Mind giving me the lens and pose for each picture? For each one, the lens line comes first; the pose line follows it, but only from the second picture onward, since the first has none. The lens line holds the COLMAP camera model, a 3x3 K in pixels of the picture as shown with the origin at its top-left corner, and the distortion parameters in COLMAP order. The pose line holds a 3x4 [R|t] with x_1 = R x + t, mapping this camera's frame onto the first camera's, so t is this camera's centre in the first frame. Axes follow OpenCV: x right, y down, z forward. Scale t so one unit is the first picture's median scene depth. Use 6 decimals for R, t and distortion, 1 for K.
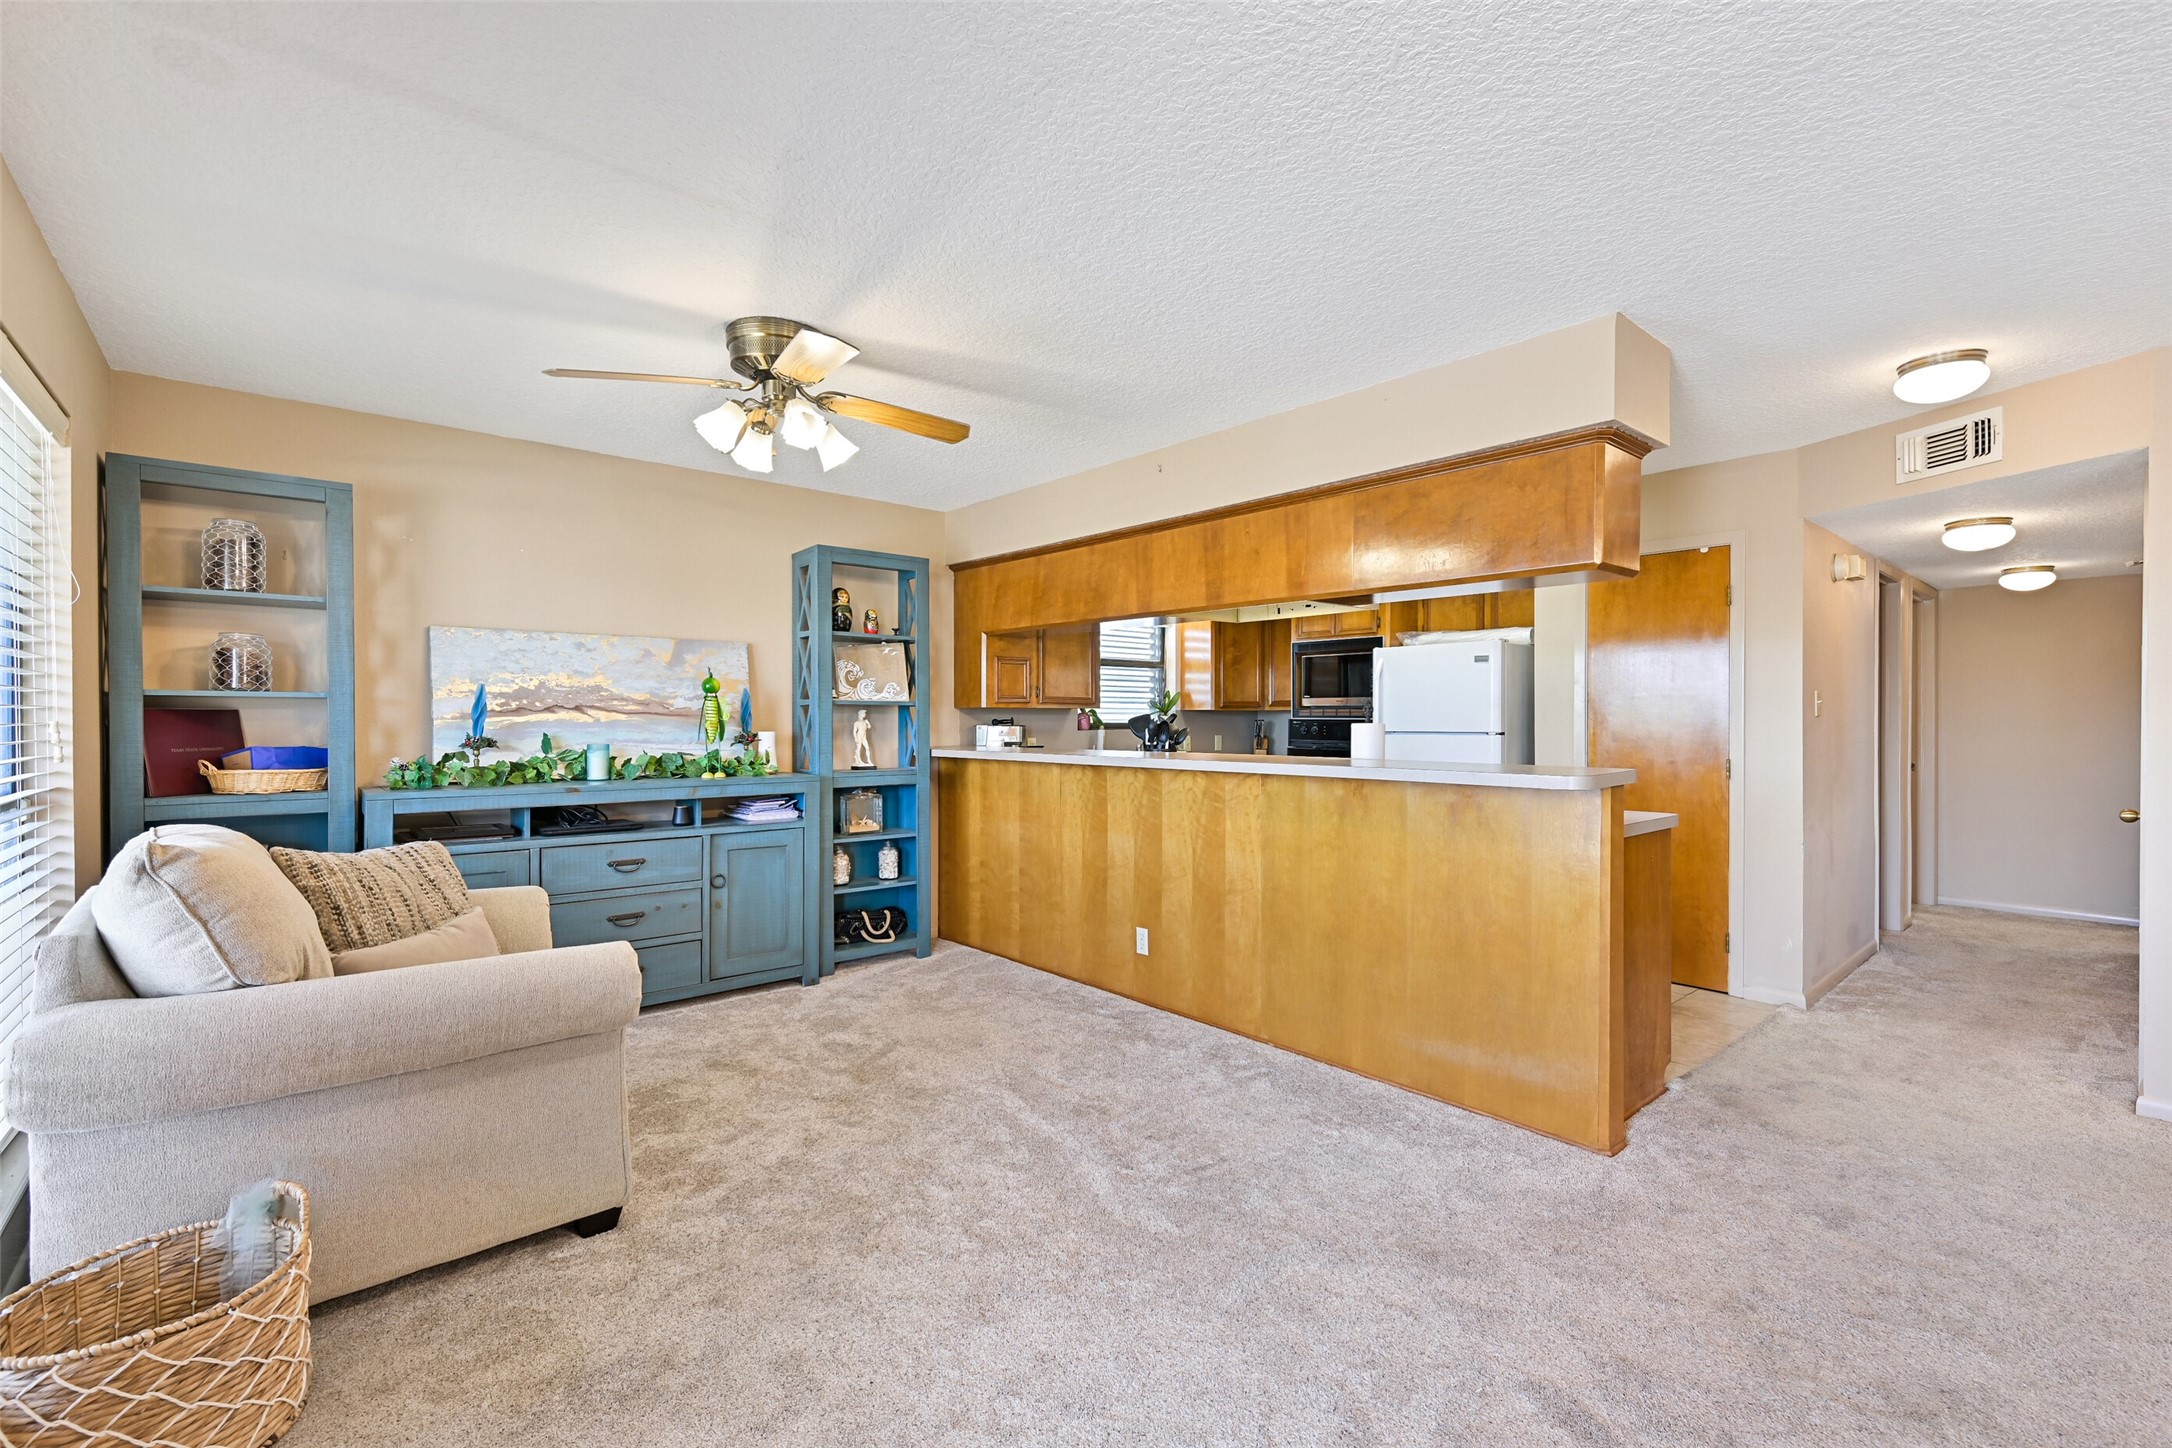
lens RADIAL K [[955.4, 0, 1086.0], [0, 955.4, 724.0], [0, 0, 1]] dist [0.033638, 0.000020]
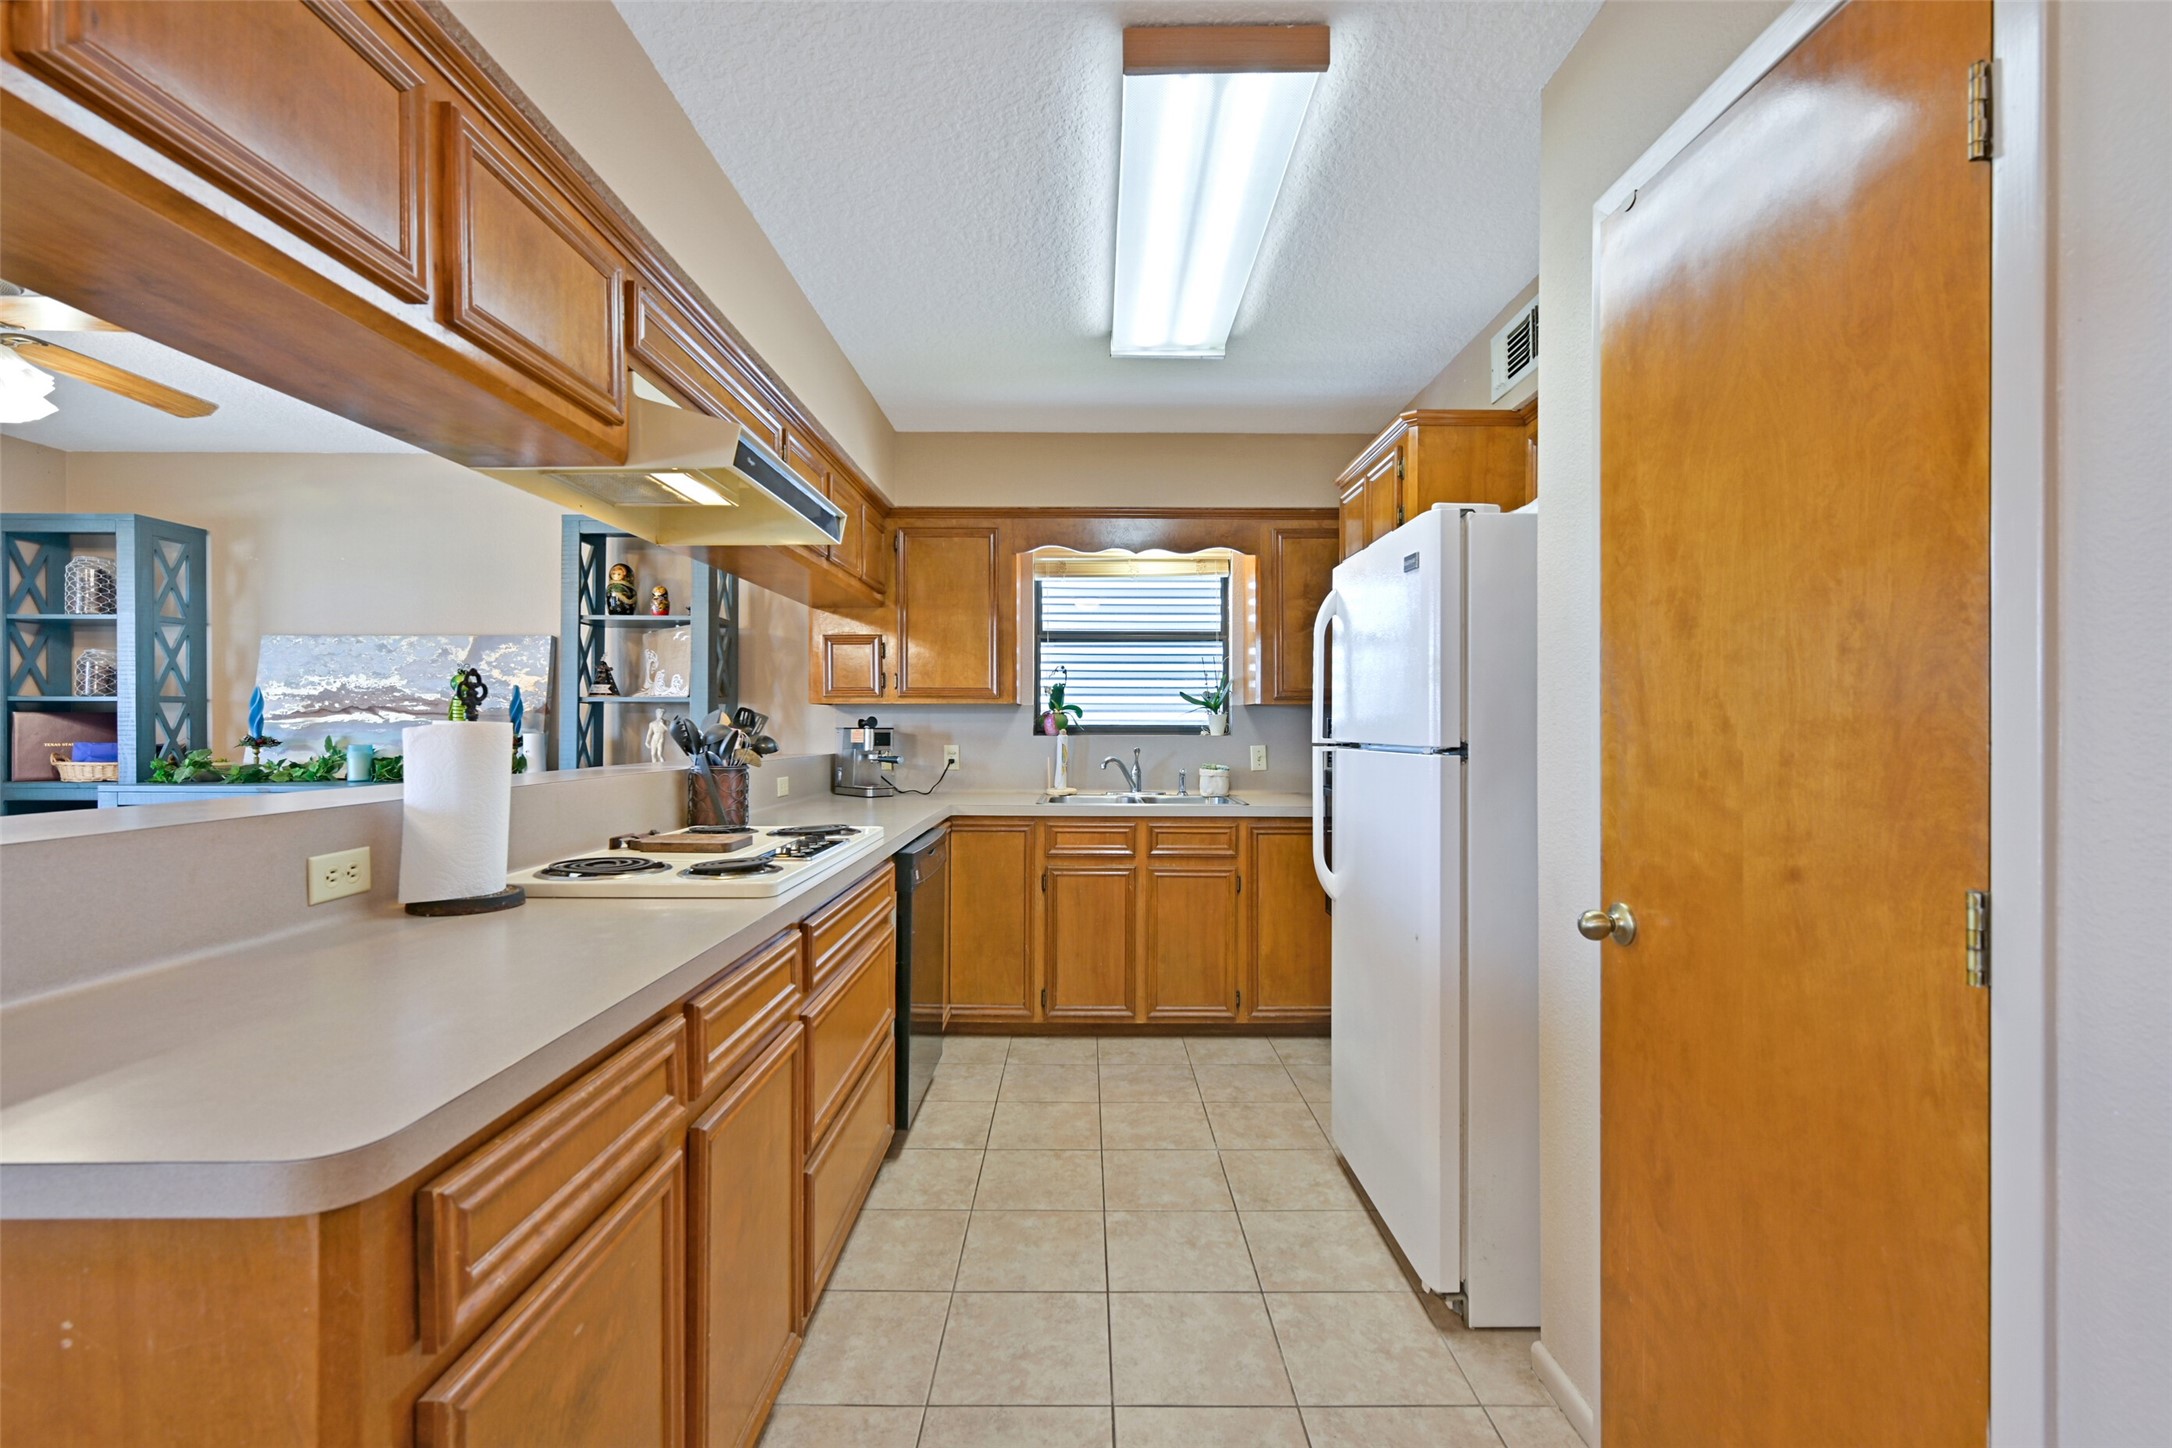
lens RADIAL K [[915.4, 0, 1086.0], [0, 915.4, 724.0], [0, 0, 1]] dist [-0.000603, -0.000370]
pose [[0.765987, -0.001362, -0.642855, 0.634838], [-0.003571, 0.999973, -0.006374, 0.002593], [0.642846, 0.007178, 0.765961, 0.716117]]
